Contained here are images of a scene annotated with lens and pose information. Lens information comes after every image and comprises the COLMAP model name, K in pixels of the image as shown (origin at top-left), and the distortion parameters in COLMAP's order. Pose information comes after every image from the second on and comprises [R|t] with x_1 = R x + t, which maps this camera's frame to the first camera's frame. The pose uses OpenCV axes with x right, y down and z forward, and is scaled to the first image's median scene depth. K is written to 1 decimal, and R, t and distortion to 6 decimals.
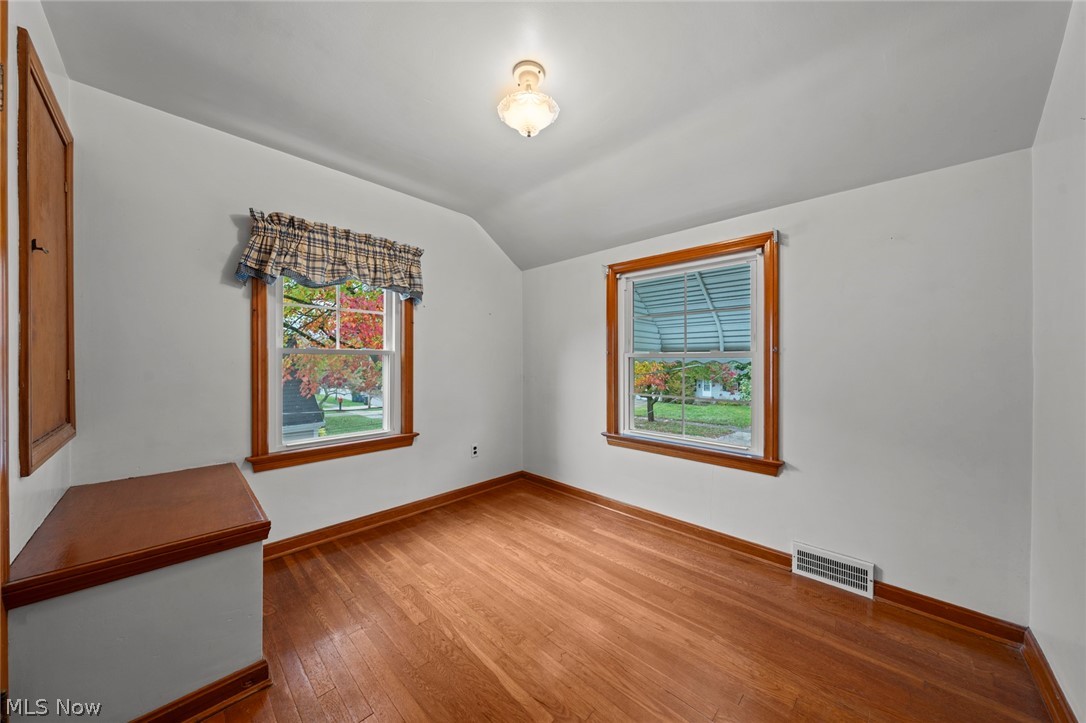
lens RADIAL K [[368.0, 0, 545.1], [0, 368.0, 361.9], [0, 0, 1]] dist [-0.001923, 0.000096]
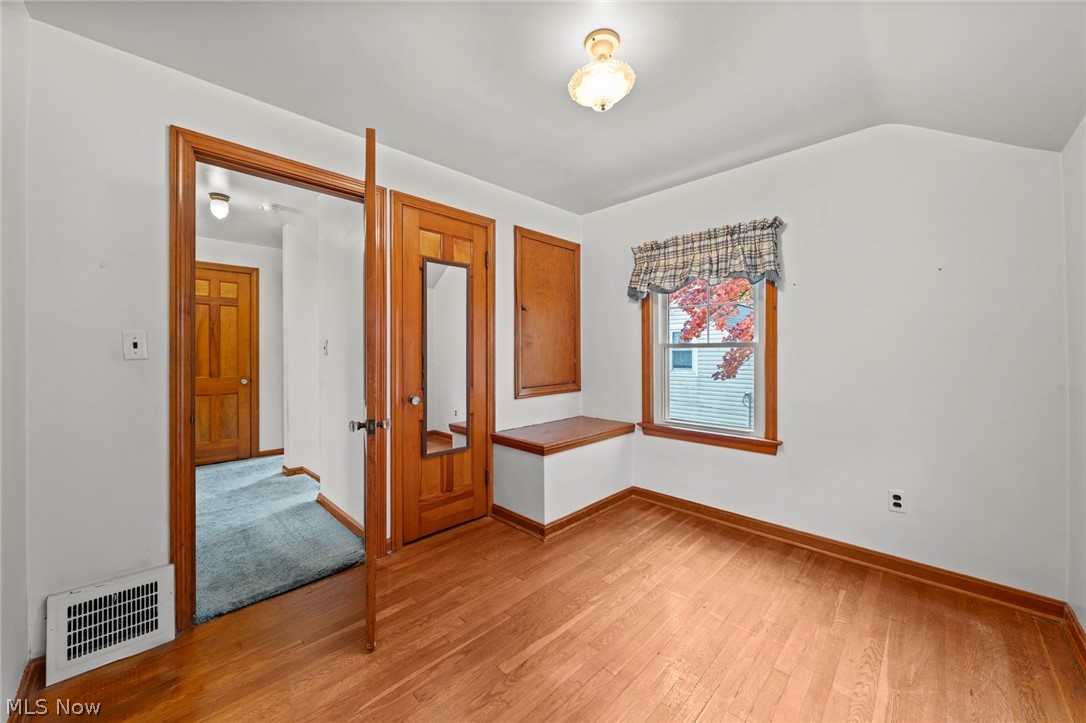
lens RADIAL K [[395.8, 0, 549.2], [0, 395.8, 353.3], [0, 0, 1]] dist [0.000349, 0.000048]
pose [[-0.001123, -0.000707, -0.999999, 0.655379], [-0.001816, 0.999998, -0.000705, -0.002517], [0.999998, 0.001815, -0.001124, 0.601419]]
